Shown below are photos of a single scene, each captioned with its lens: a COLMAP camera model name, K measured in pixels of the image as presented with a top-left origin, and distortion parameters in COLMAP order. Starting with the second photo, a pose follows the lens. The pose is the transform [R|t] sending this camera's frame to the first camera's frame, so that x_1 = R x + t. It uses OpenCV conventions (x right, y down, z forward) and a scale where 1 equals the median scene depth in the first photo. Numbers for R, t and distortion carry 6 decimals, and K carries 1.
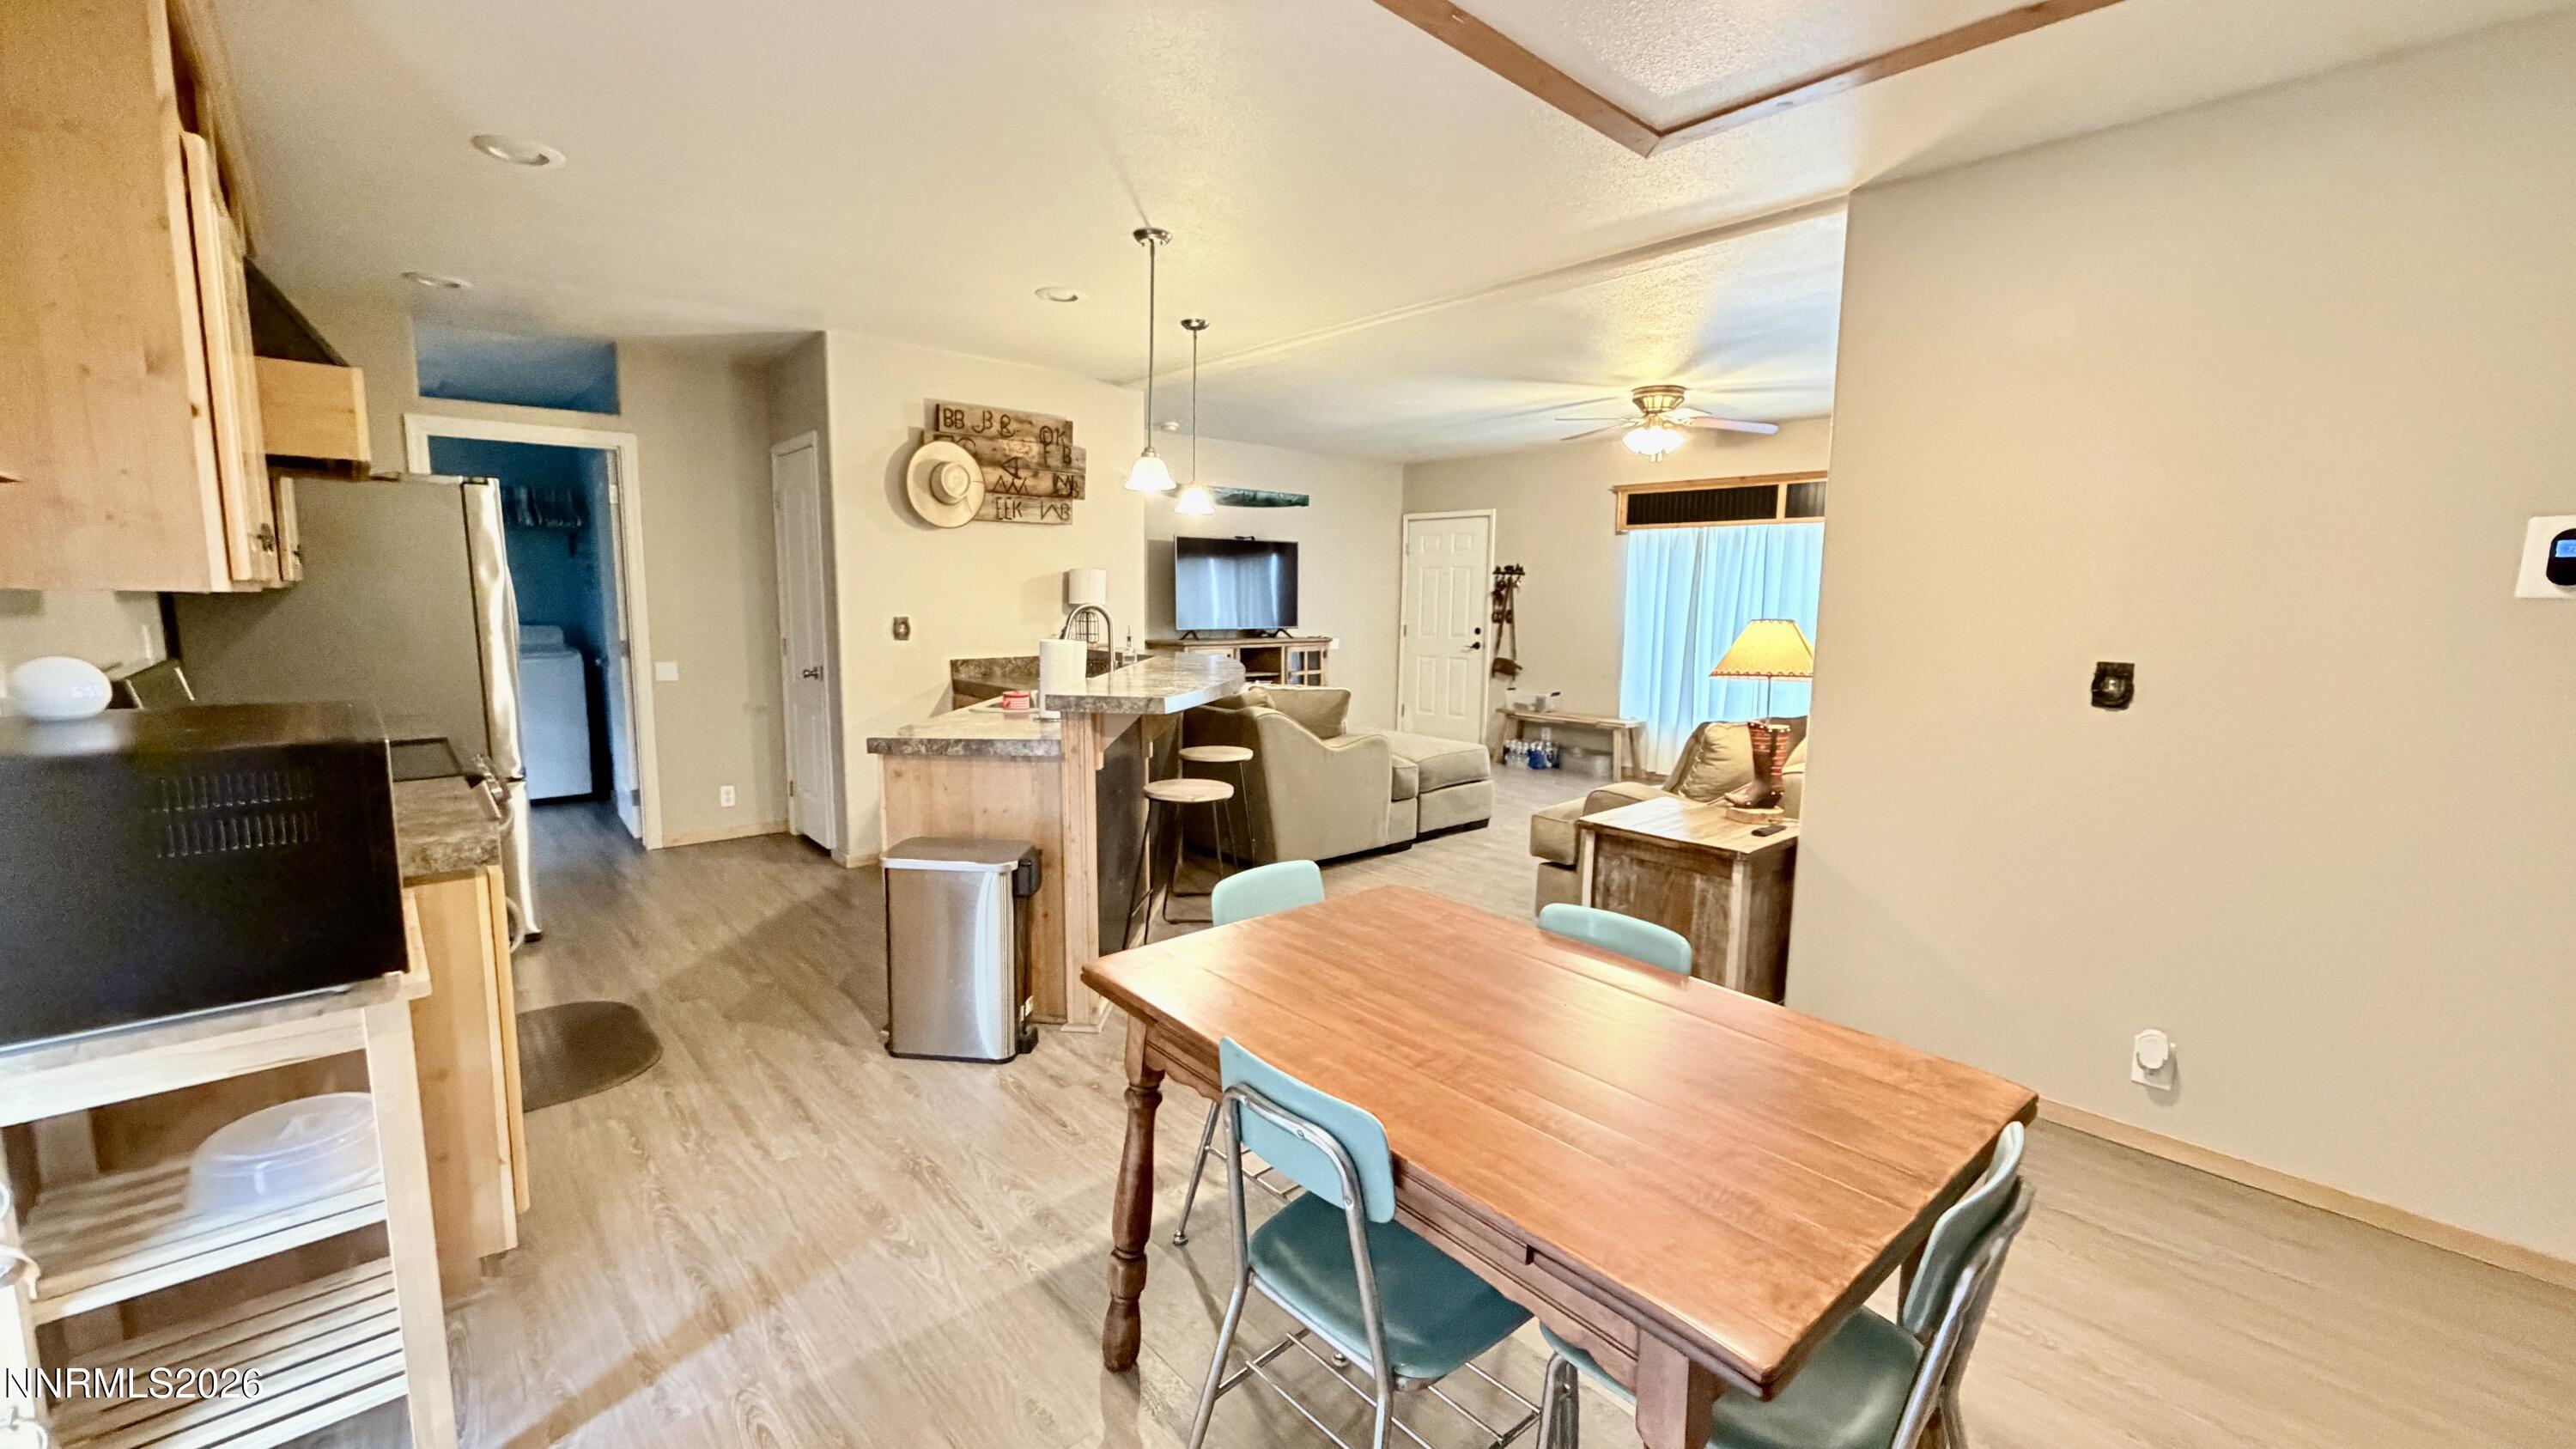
lens RADIAL K [[1024.7, 0, 1282.7], [0, 1024.7, 726.0], [0, 0, 1]] dist [-0.000751, -0.000049]
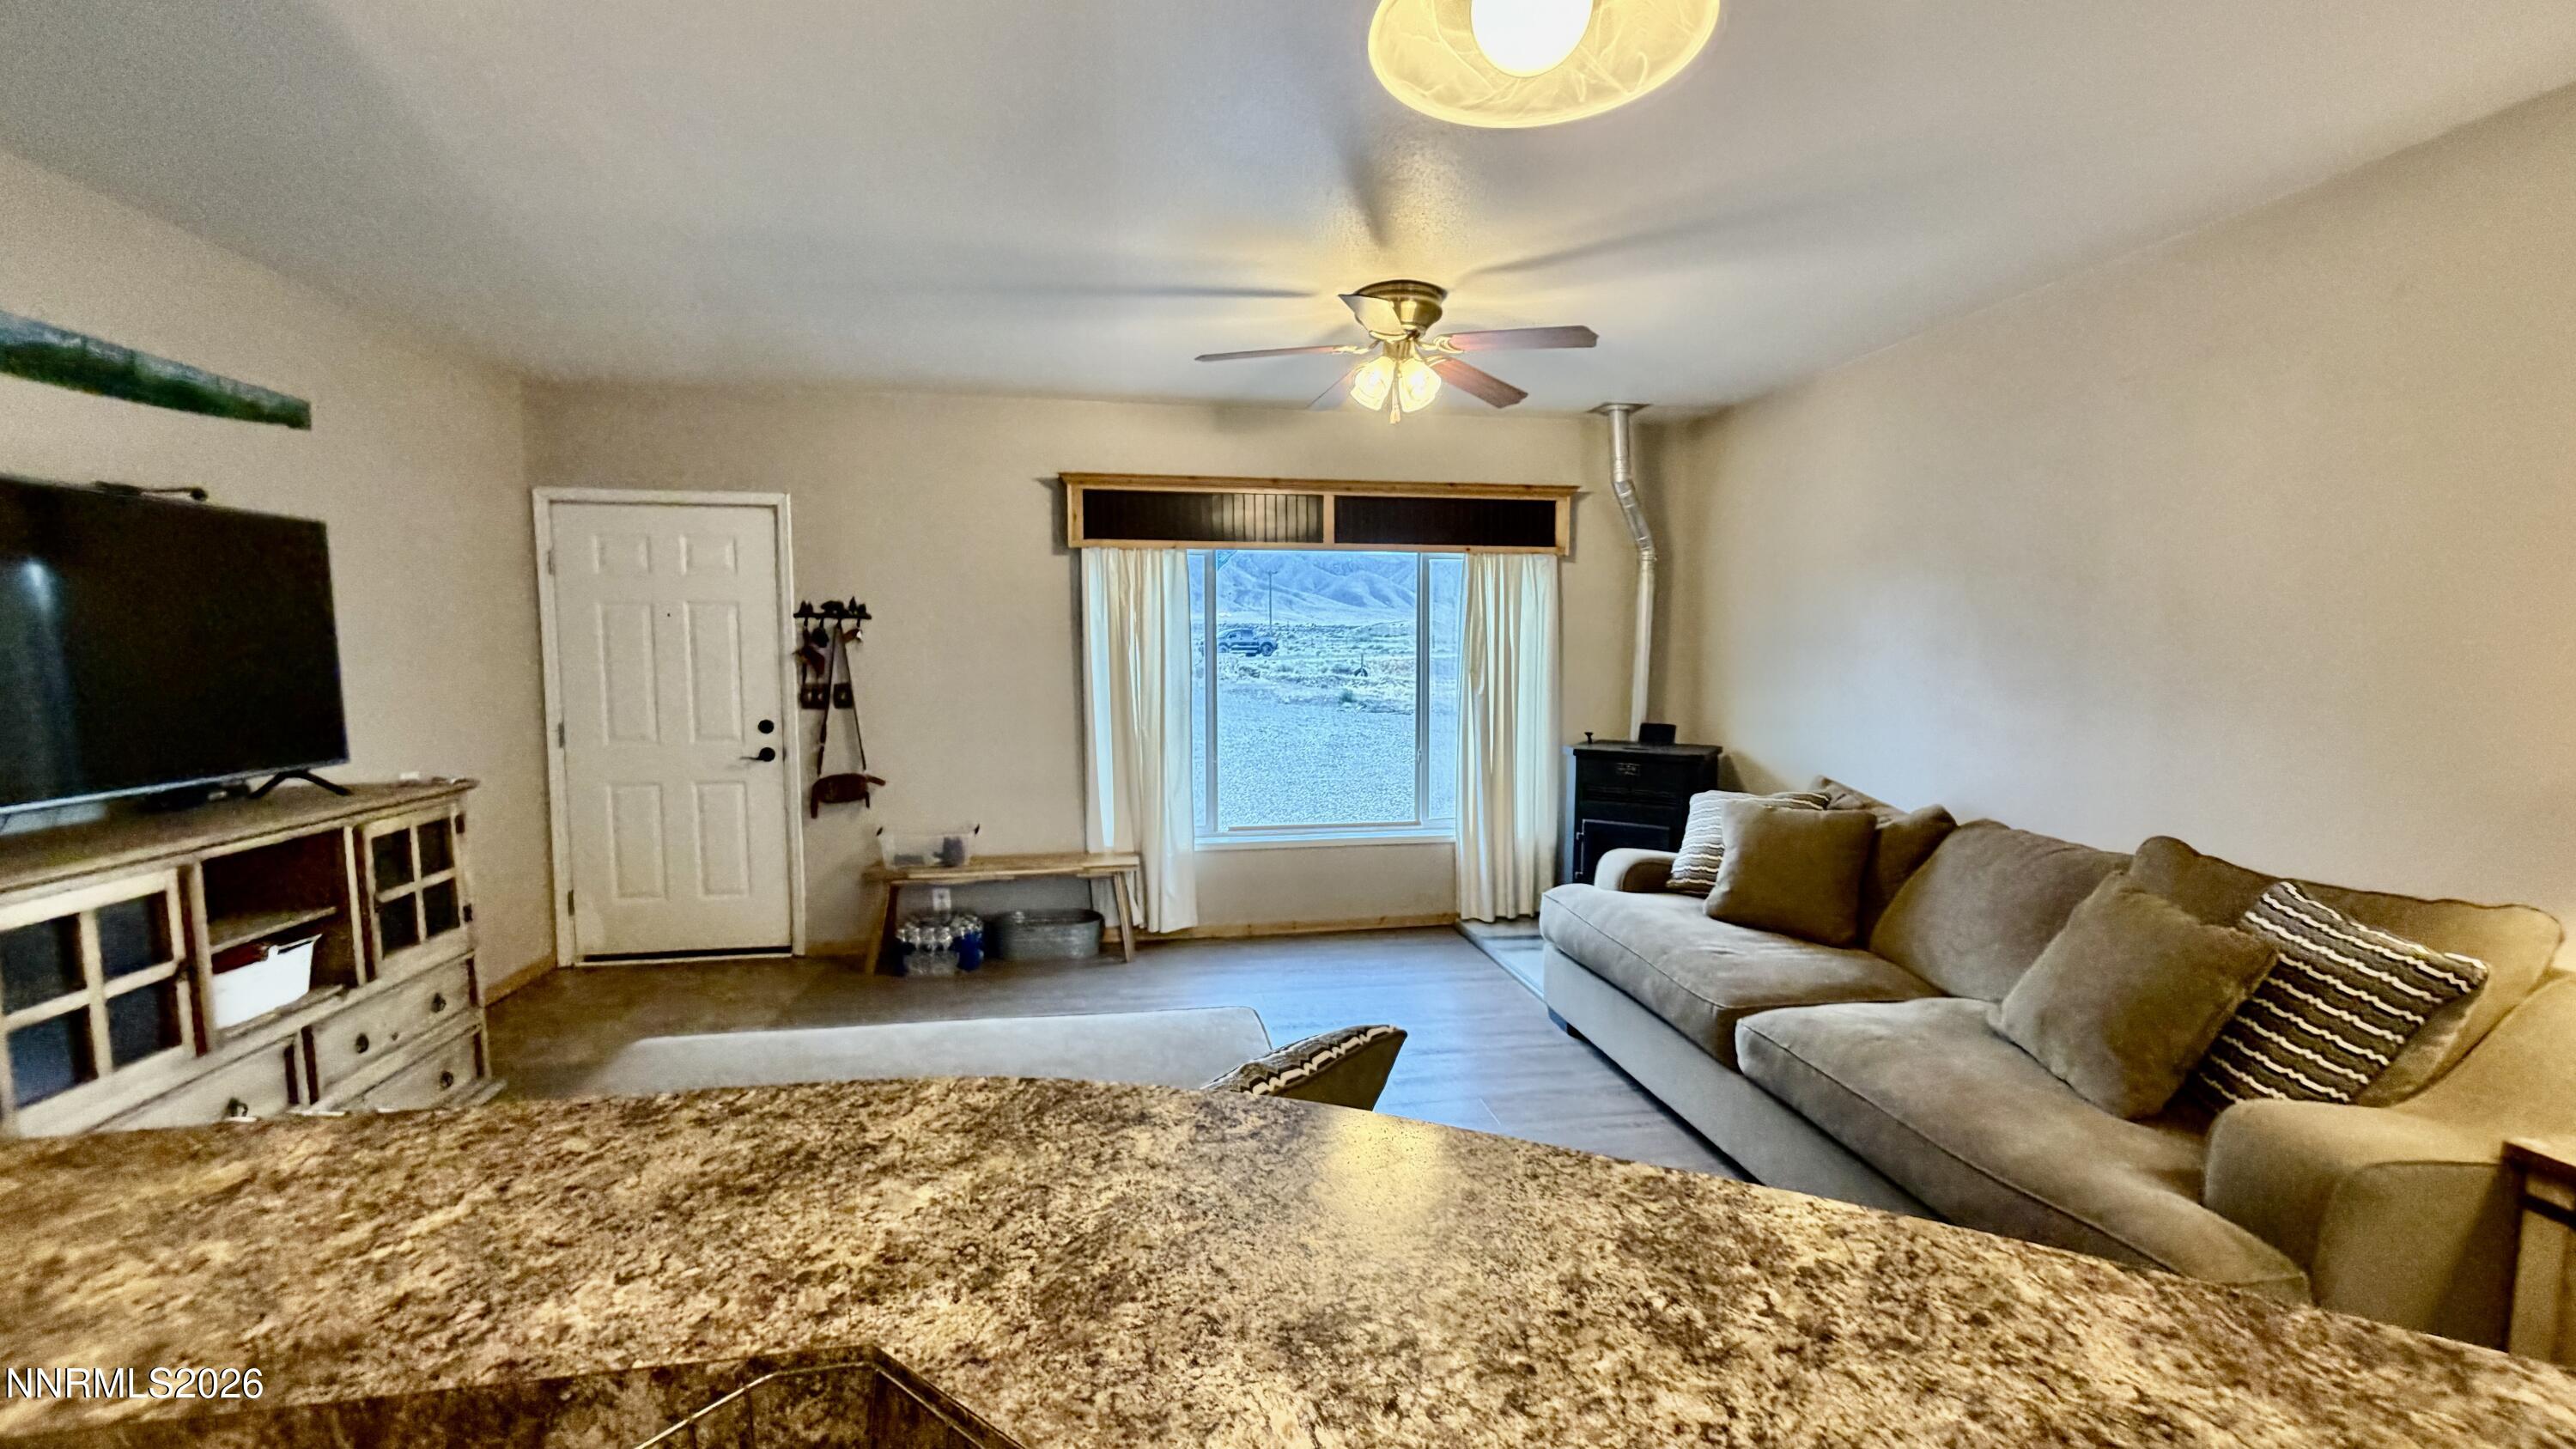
lens RADIAL K [[1024.7, 0, 1287.2], [0, 1024.7, 731.2], [0, 0, 1]] dist [-0.000751, -0.000049]
pose [[0.541978, -0.085540, 0.836028, -0.102138], [0.115715, 0.992927, 0.026578, -0.075959], [-0.832388, 0.082336, 0.548043, 0.515650]]
